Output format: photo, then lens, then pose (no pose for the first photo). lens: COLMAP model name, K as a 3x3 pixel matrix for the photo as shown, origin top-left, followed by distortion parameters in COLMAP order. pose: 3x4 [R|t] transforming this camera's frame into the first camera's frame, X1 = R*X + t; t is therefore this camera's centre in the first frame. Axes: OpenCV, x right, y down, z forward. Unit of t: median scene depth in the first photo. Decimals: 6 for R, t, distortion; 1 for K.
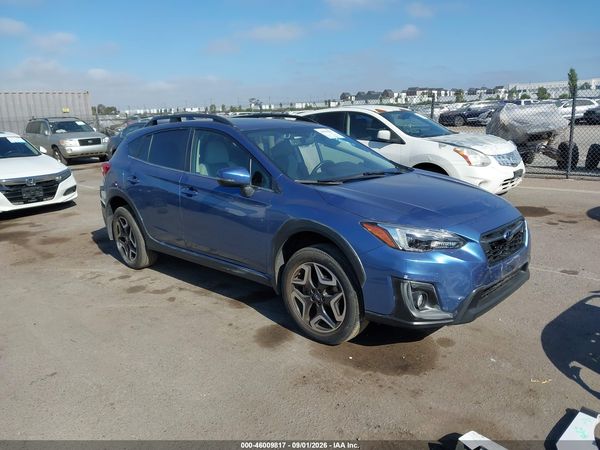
lens RADIAL K [[474.4, 0, 300.8], [0, 474.4, 218.1], [0, 0, 1]] dist [0.038853, -0.055455]
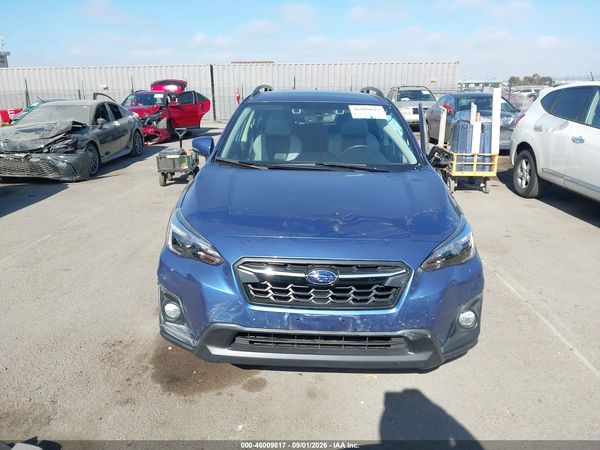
lens RADIAL K [[474.4, 0, 300.8], [0, 474.4, 218.1], [0, 0, 1]] dist [0.038853, -0.055455]
pose [[0.662620, 0.225537, -0.714191, 0.178356], [-0.182783, 0.973445, 0.137823, -0.027094], [0.726309, 0.039217, 0.686248, 0.105262]]
